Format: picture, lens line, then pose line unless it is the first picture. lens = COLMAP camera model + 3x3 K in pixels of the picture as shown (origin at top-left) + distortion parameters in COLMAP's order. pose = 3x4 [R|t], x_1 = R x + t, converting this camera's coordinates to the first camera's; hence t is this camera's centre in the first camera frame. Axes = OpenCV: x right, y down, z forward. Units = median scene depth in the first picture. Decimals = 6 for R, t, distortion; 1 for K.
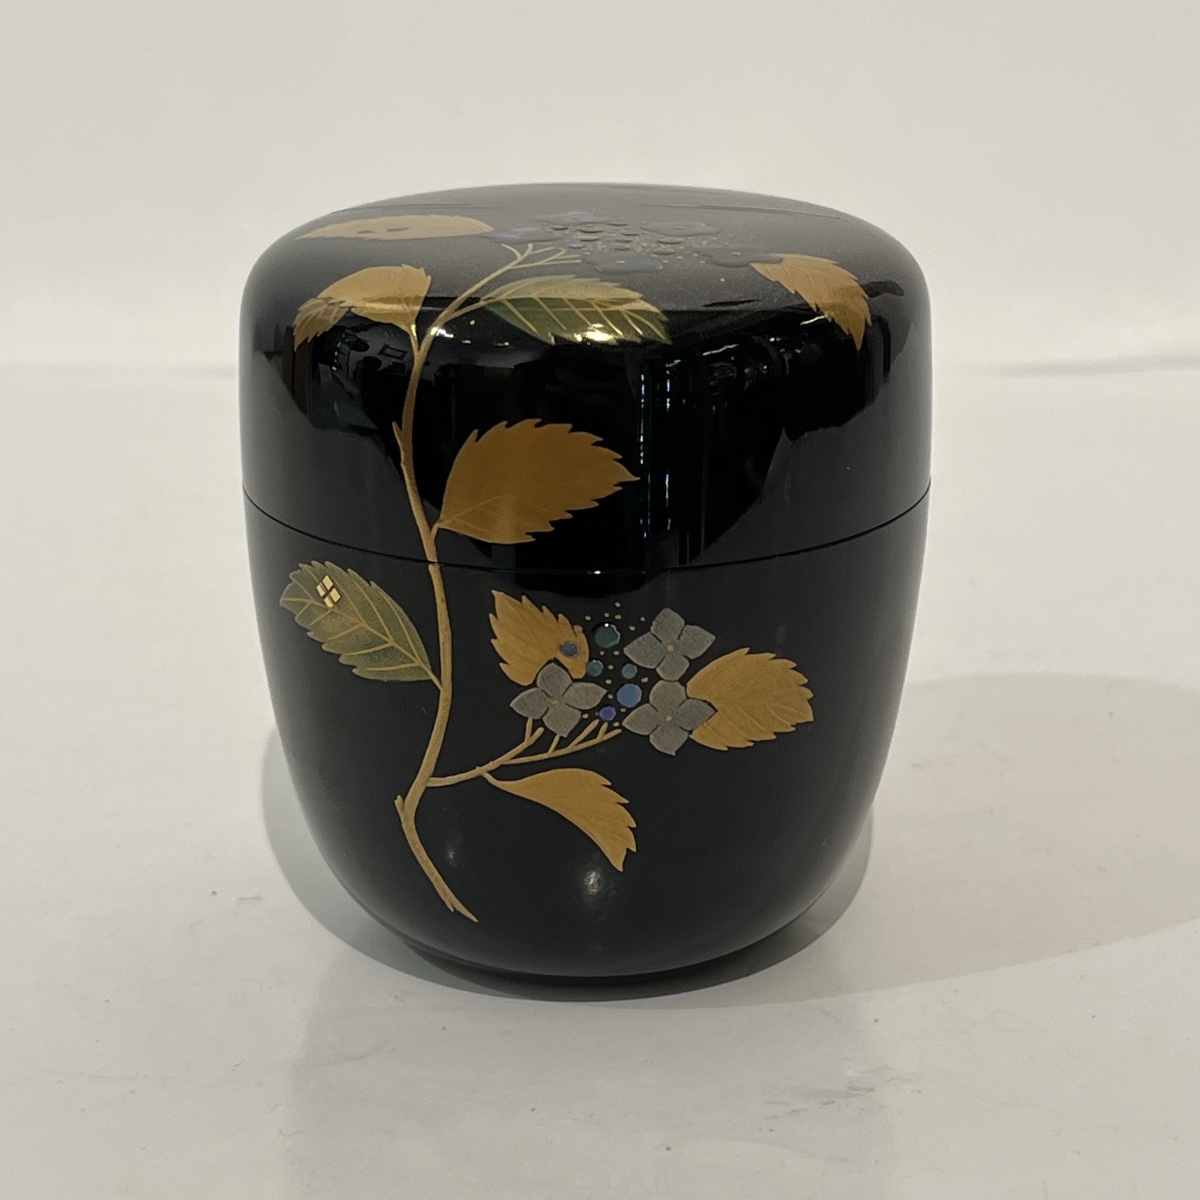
lens RADIAL K [[2883.5, 0, 600.0], [0, 2883.5, 574.6], [0, 0, 1]] dist [0.193597, 0.000000]
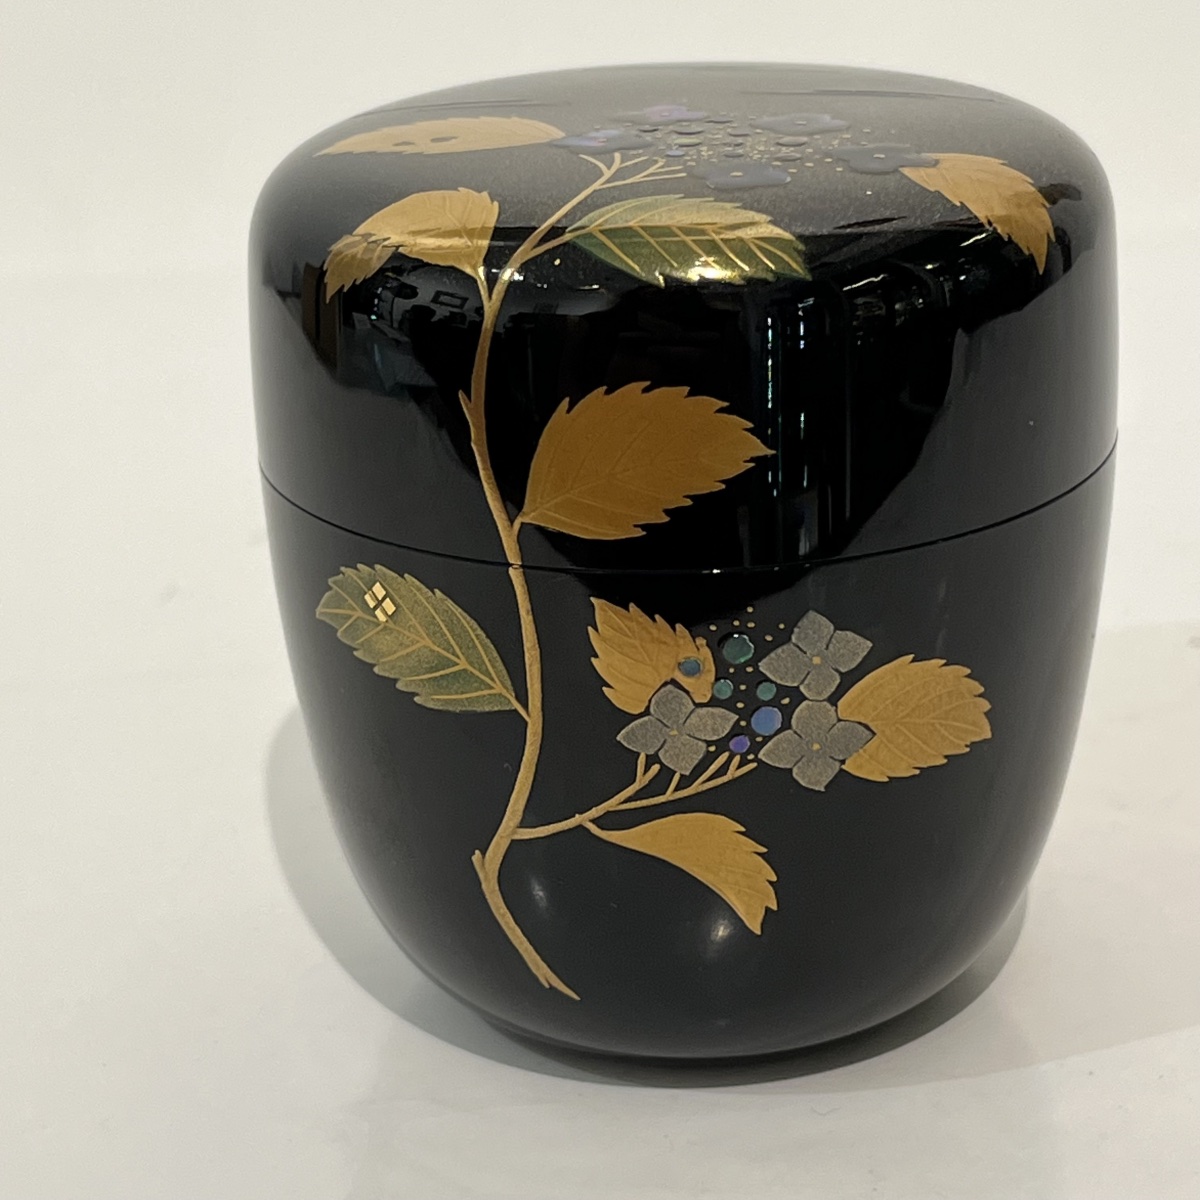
lens RADIAL K [[3237.6, 0, 578.2], [0, 3237.6, 612.4], [0, 0, 1]] dist [0.184385, 0.000000]
pose [[0.999221, -0.038945, 0.006367, -0.045966], [0.038560, 0.997889, 0.052261, -0.036483], [-0.008389, -0.051975, 0.998613, 0.107072]]
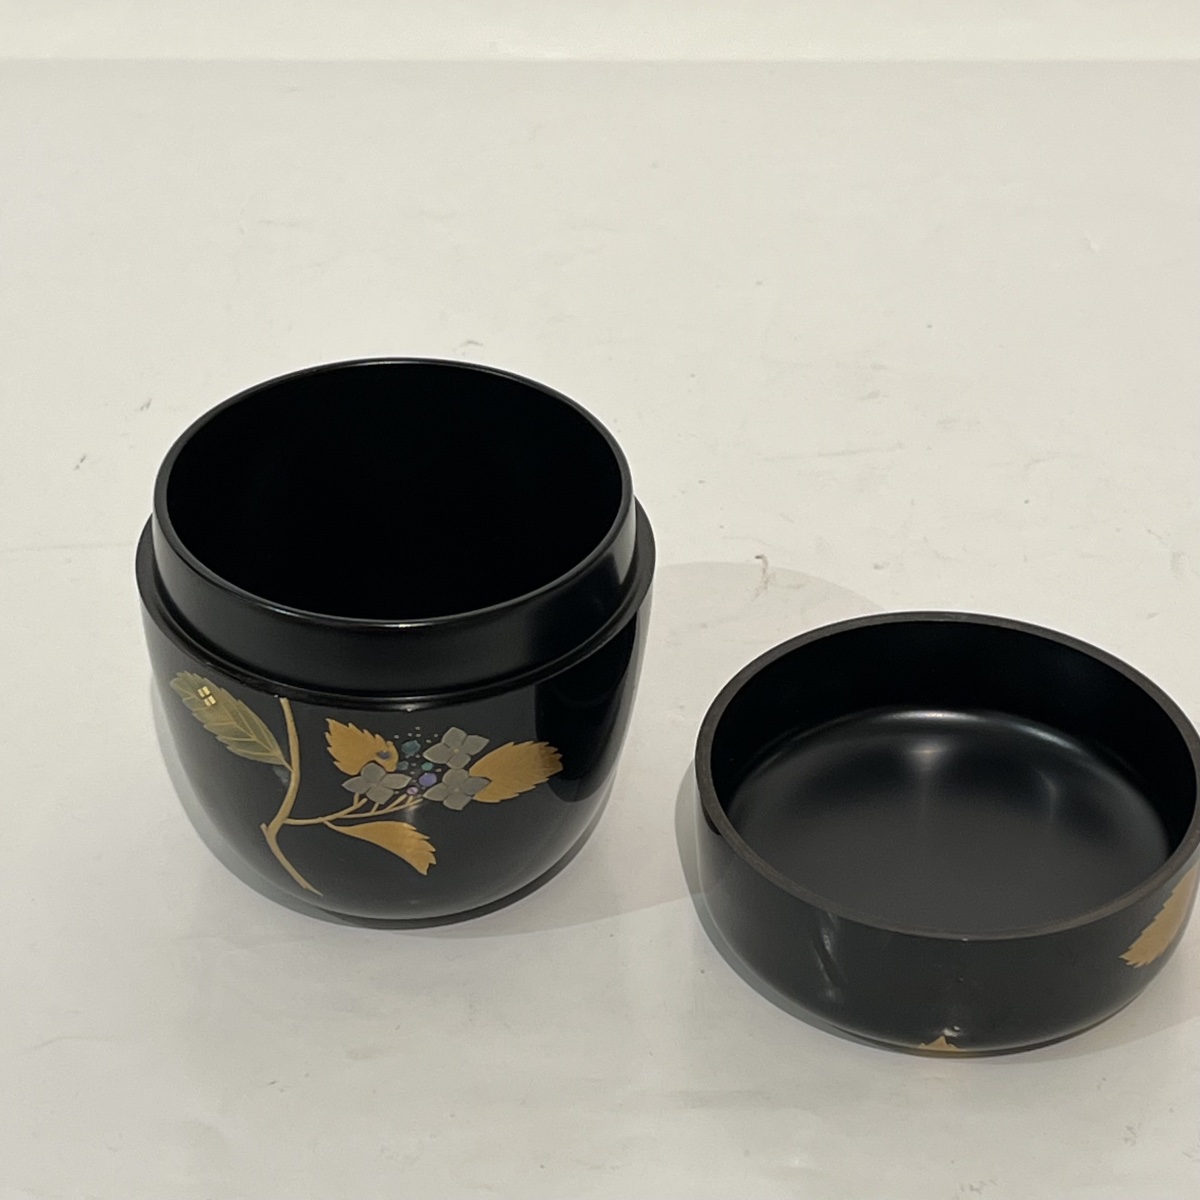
lens RADIAL K [[3237.6, 0, 604.4], [0, 3237.6, 602.9], [0, 0, 1]] dist [0.184385, 0.000000]
pose [[0.999196, -0.014922, 0.037223, 0.038022], [0.001993, 0.945526, 0.325542, -0.544241], [-0.040053, -0.325205, 0.944795, -0.452760]]
